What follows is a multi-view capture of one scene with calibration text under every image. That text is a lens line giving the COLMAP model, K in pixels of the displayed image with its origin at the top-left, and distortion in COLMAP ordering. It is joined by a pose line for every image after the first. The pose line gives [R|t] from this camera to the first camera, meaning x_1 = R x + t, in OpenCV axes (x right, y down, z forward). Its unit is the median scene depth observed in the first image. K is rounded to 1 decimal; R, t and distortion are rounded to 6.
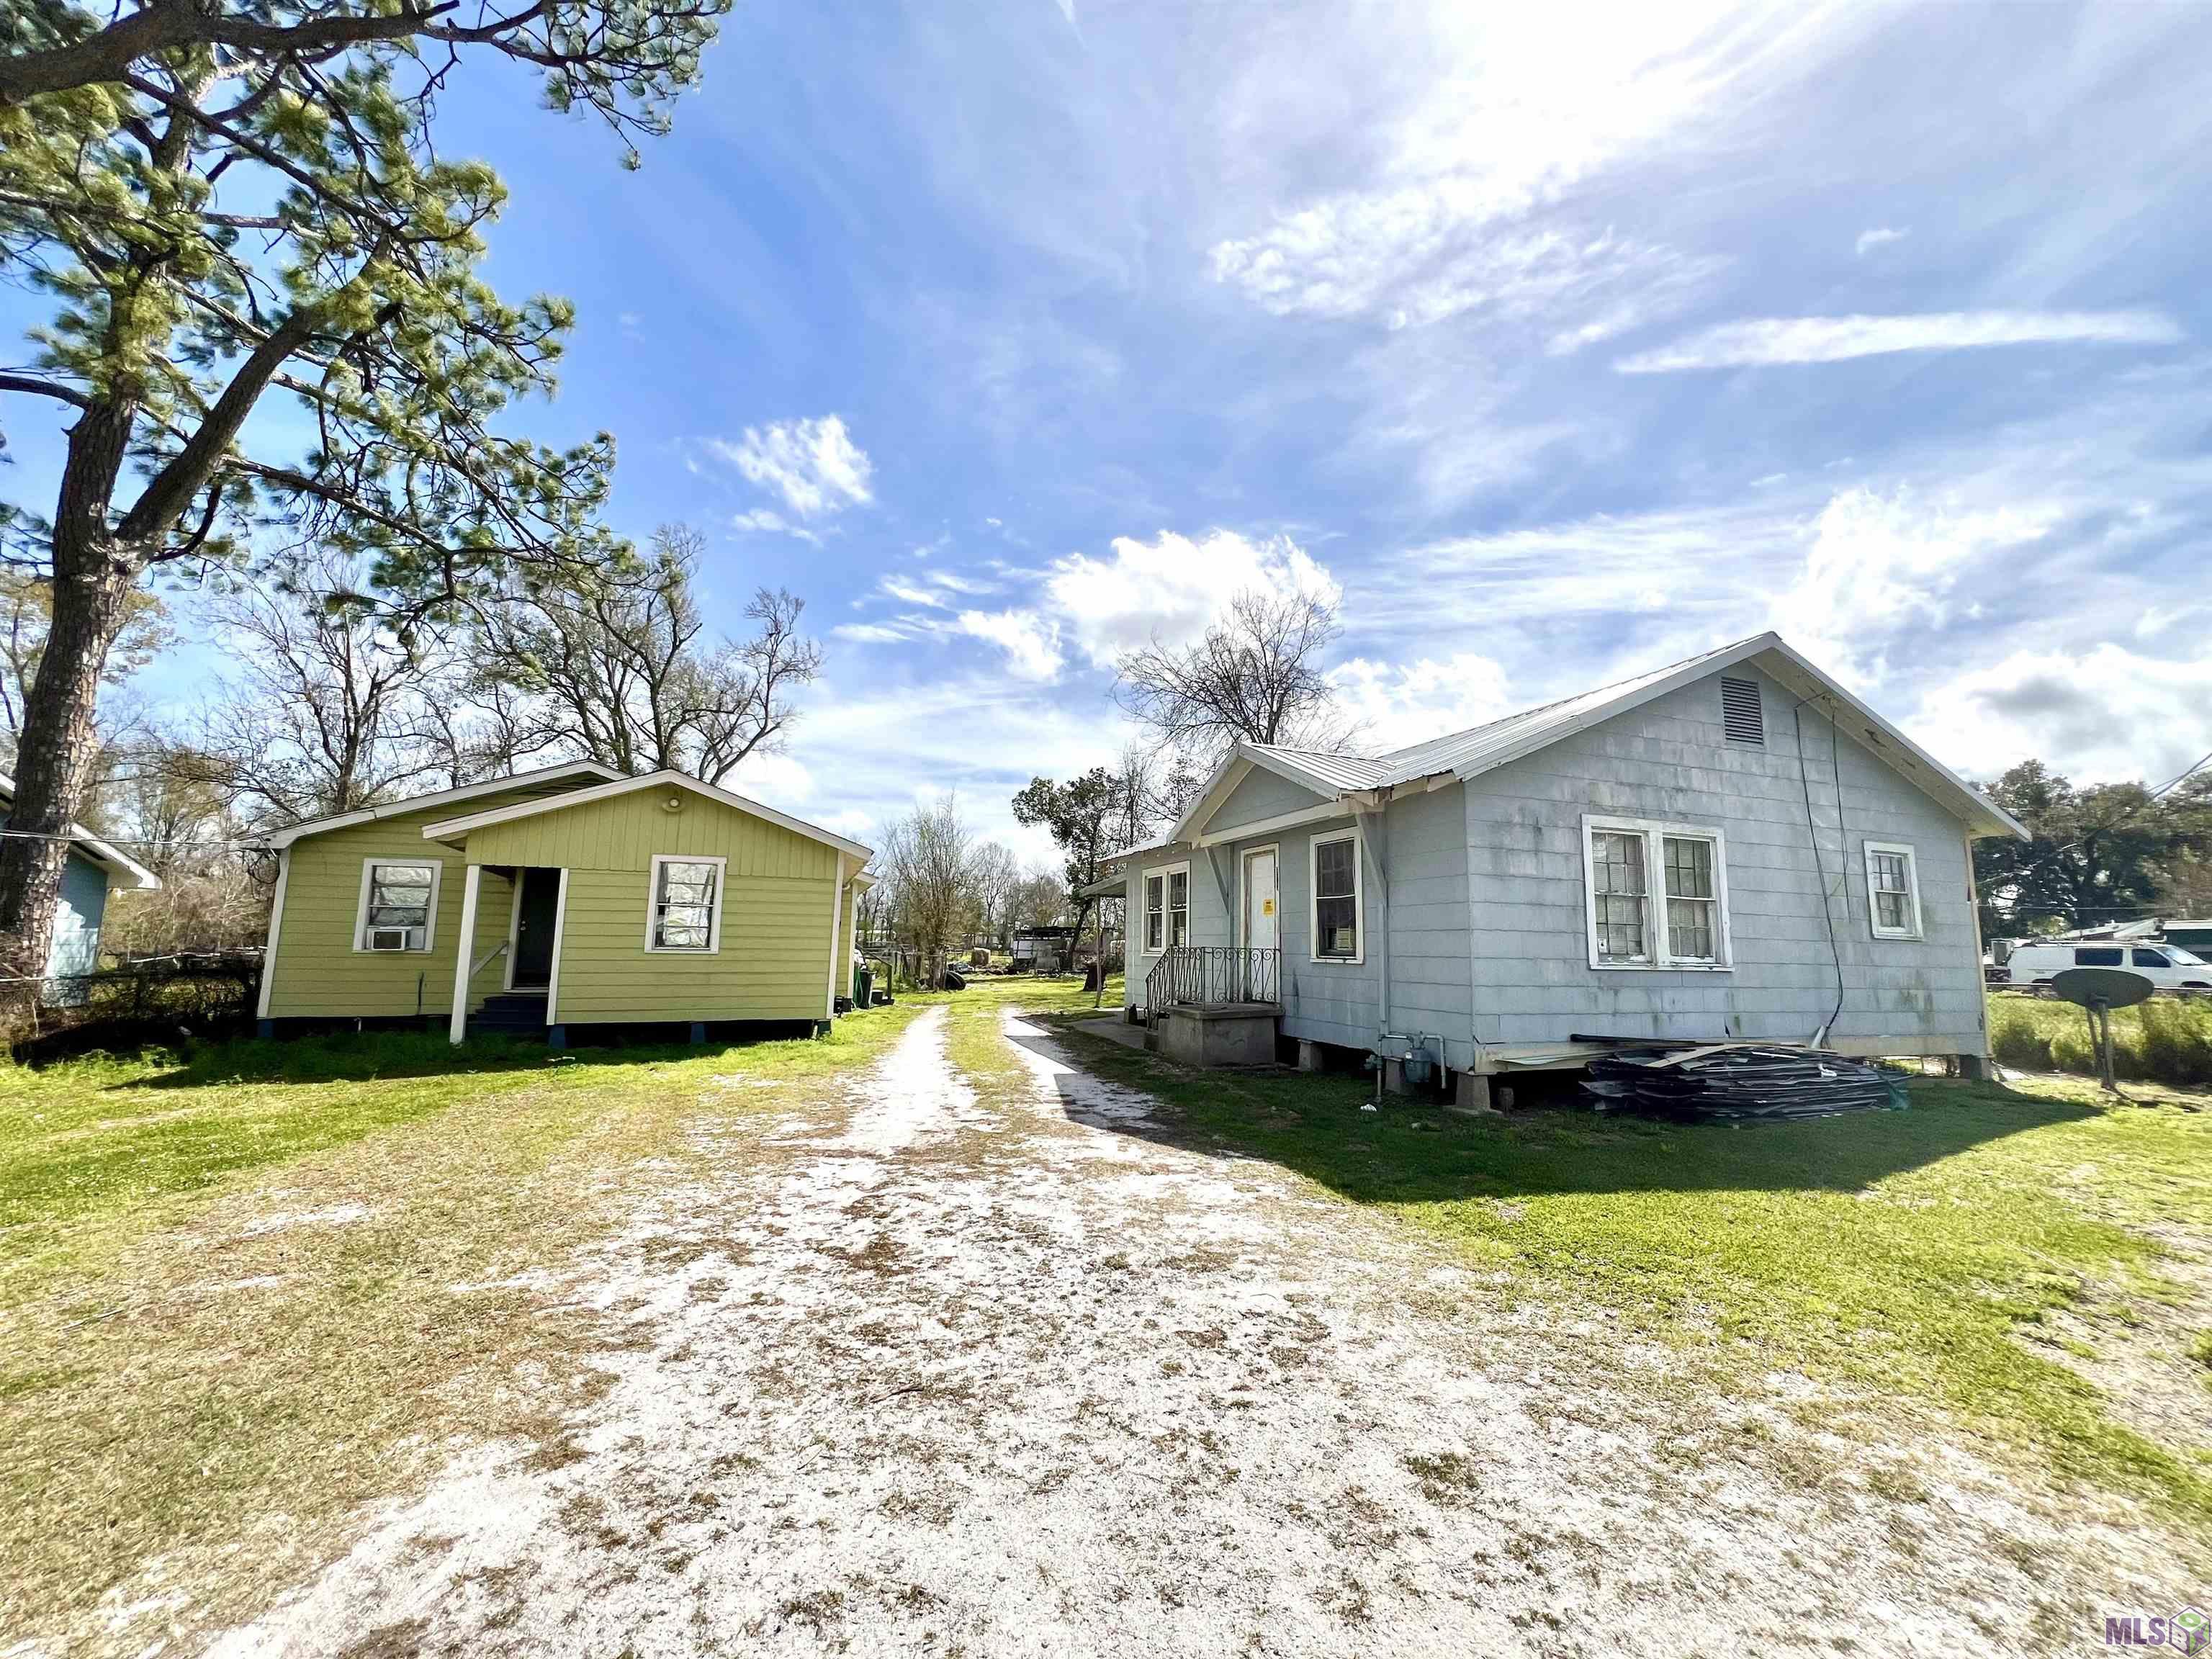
lens RADIAL K [[881.5, 0, 1106.0], [0, 881.5, 829.5], [0, 0, 1]] dist [0.000413, -0.000018]
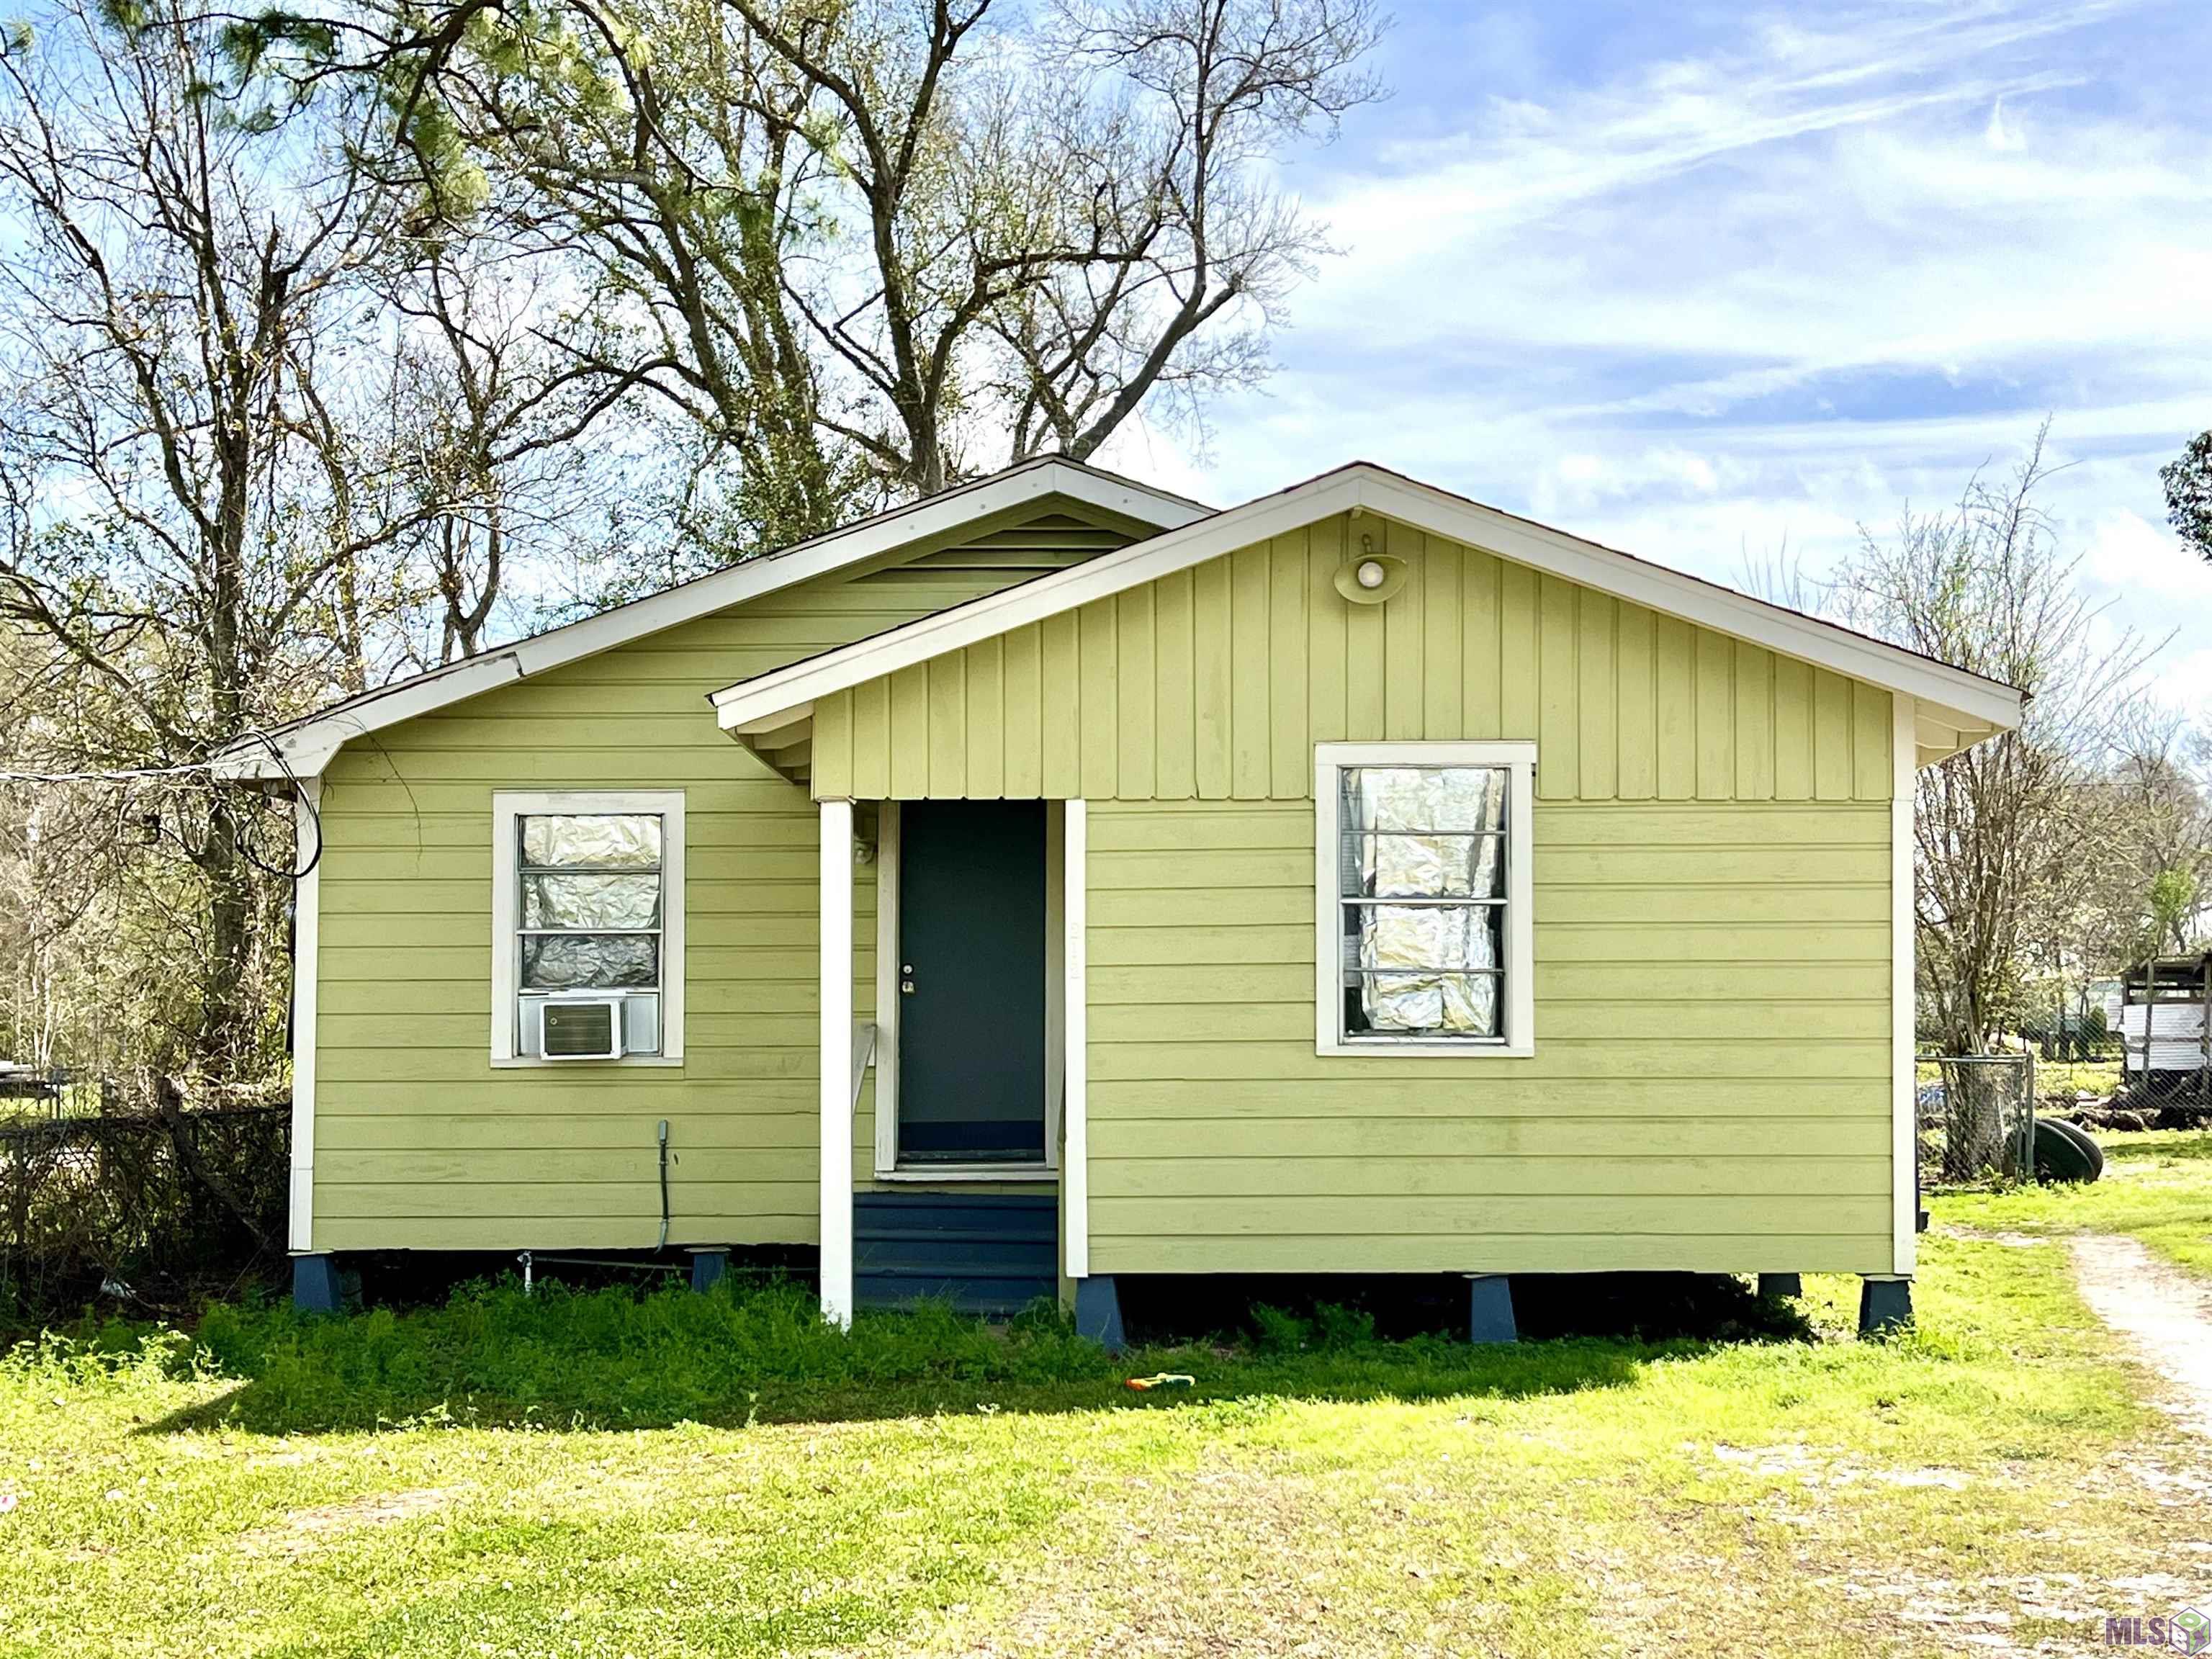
lens RADIAL K [[3241.0, 0, 1106.0], [0, 3241.0, 829.5], [0, 0, 1]] dist [0.339396, -1.795336]
pose [[0.937984, -0.037422, -0.344653, -0.183426], [0.059917, 0.996695, 0.054847, -0.009389], [0.341461, -0.072096, 0.937127, -0.111192]]
